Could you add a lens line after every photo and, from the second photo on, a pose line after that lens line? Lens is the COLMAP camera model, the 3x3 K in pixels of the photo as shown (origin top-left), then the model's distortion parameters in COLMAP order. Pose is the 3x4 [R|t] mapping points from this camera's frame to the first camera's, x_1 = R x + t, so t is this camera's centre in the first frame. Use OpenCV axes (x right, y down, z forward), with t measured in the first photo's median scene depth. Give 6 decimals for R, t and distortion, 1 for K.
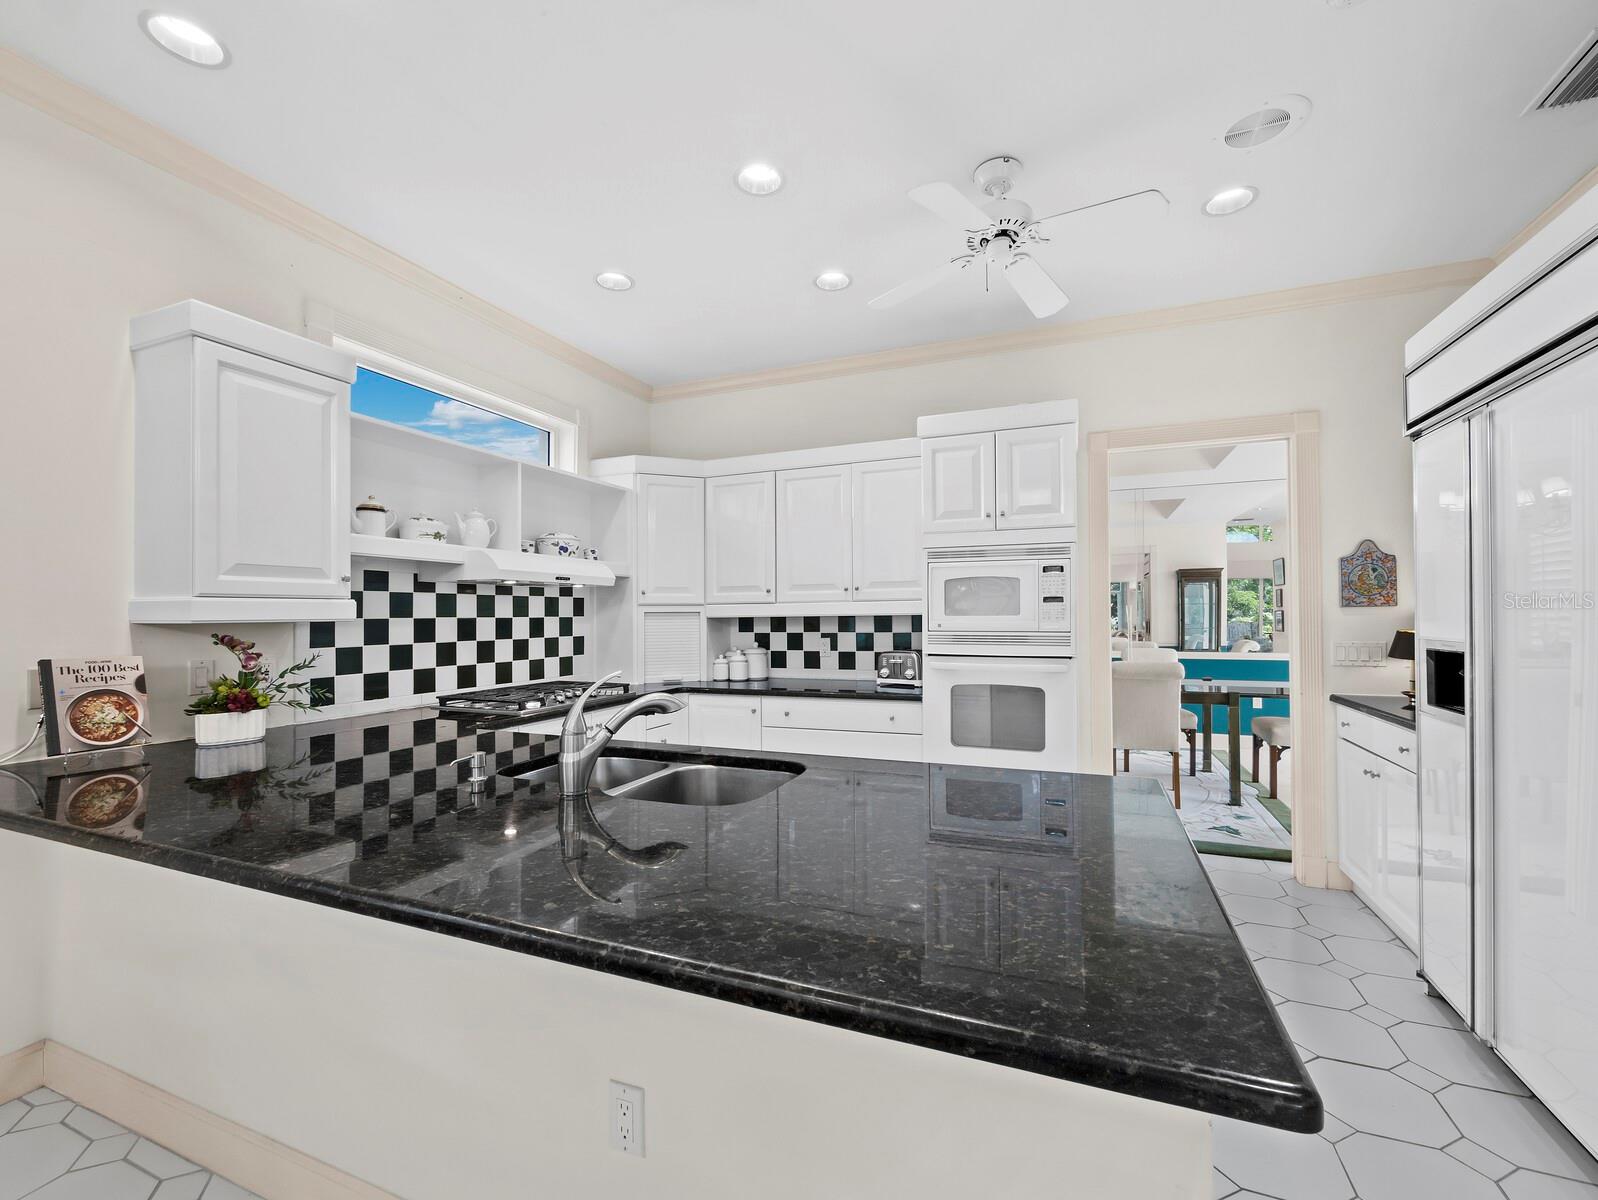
lens RADIAL K [[672.1, 0, 804.7], [0, 672.1, 607.3], [0, 0, 1]] dist [-0.005133, 0.000567]
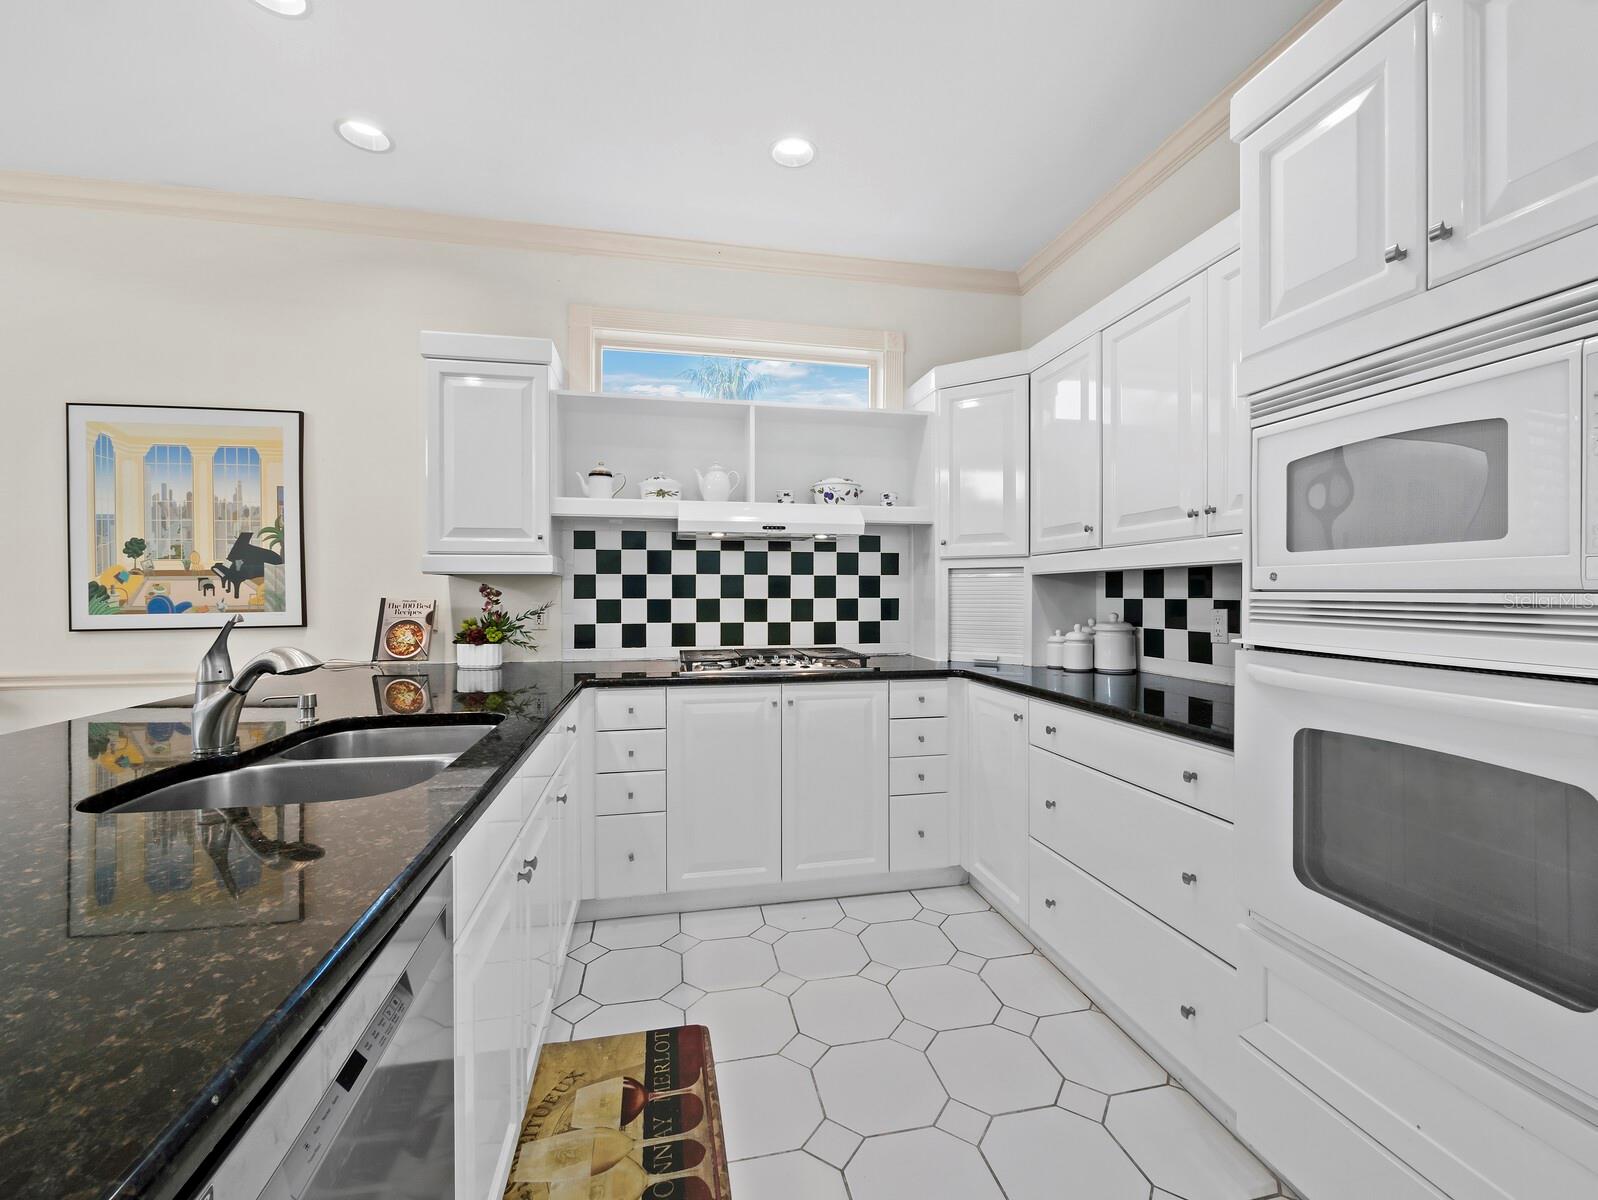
lens RADIAL K [[672.1, 0, 799.7], [0, 672.1, 594.7], [0, 0, 1]] dist [-0.005133, 0.000567]
pose [[0.558433, 0.008776, -0.829503, 0.392300], [0.006458, 0.999868, 0.014926, 0.031932], [0.829524, -0.013692, 0.558302, 0.551281]]
